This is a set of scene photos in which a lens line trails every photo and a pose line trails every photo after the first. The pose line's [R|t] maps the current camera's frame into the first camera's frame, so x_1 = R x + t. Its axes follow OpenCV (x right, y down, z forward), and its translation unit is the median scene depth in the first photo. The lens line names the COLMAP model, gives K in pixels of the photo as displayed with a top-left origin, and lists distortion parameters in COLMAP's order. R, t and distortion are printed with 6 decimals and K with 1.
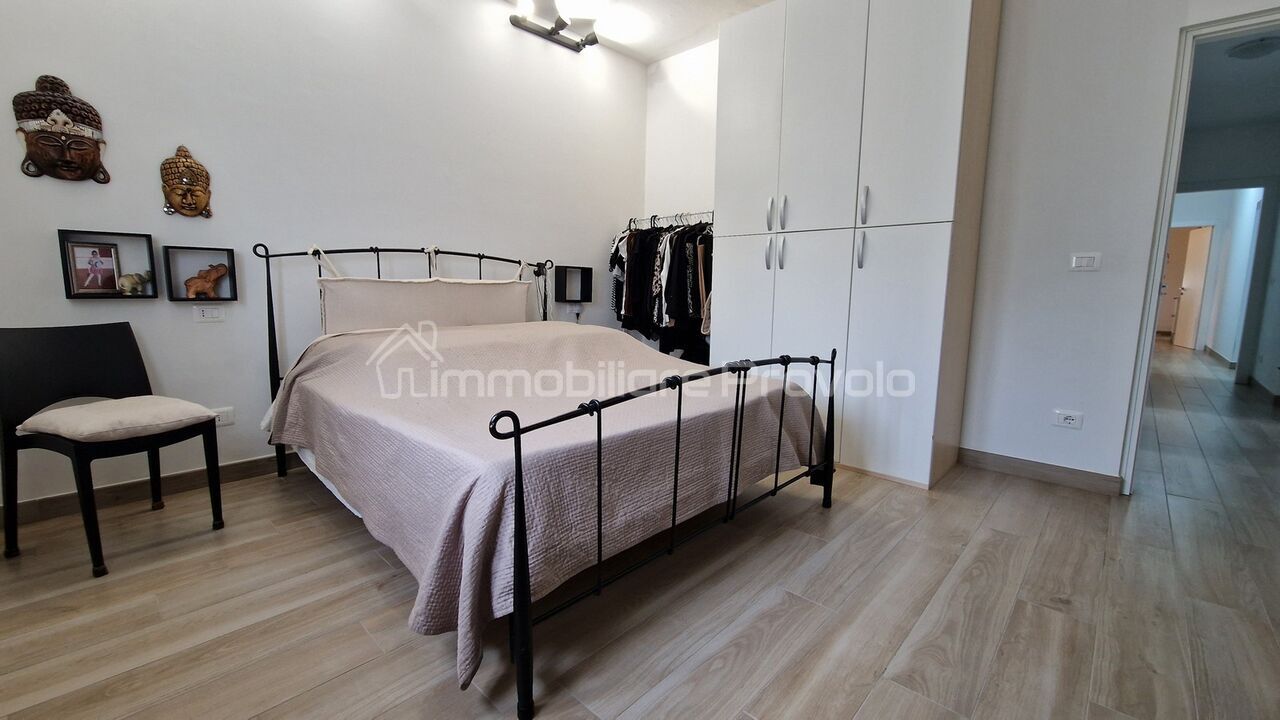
lens RADIAL K [[526.9, 0, 634.0], [0, 526.9, 355.6], [0, 0, 1]] dist [0.003747, -0.000830]
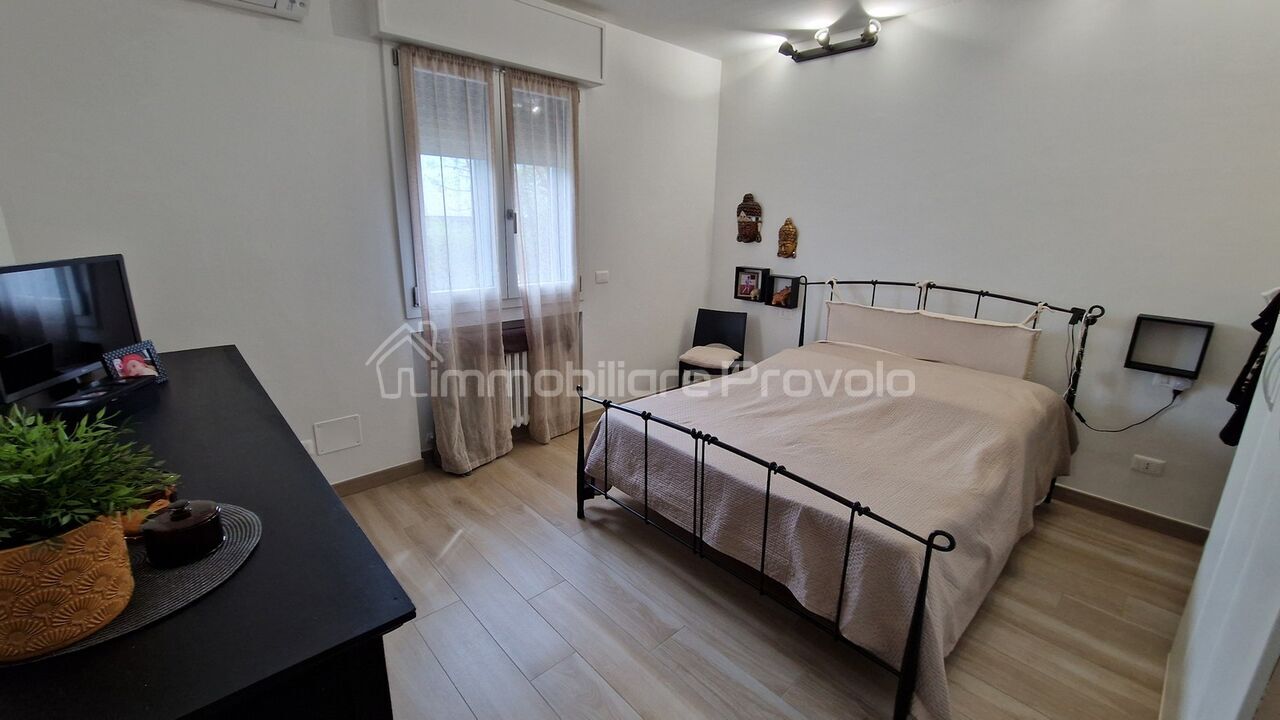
lens RADIAL K [[526.9, 0, 638.5], [0, 526.9, 357.5], [0, 0, 1]] dist [0.003747, -0.000830]
pose [[-0.070906, 0.243356, -0.967342, 1.038981], [-0.151398, 0.955921, 0.251581, -0.340217], [0.985926, 0.164292, -0.030937, 0.681698]]
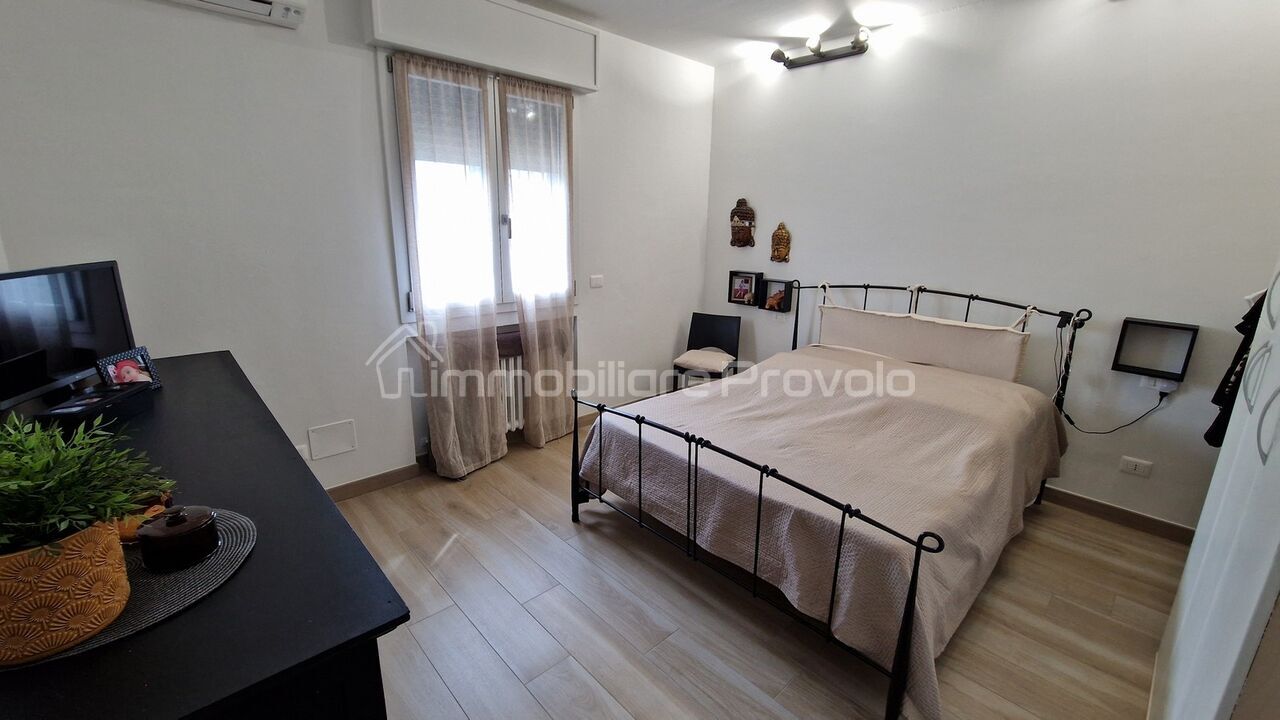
lens RADIAL K [[526.9, 0, 638.4], [0, 526.9, 357.8], [0, 0, 1]] dist [0.003747, -0.000830]
pose [[-0.062585, 0.238025, -0.969240, 1.046236], [-0.150552, 0.957780, 0.244932, -0.344899], [0.986619, 0.161251, -0.024107, 0.686052]]
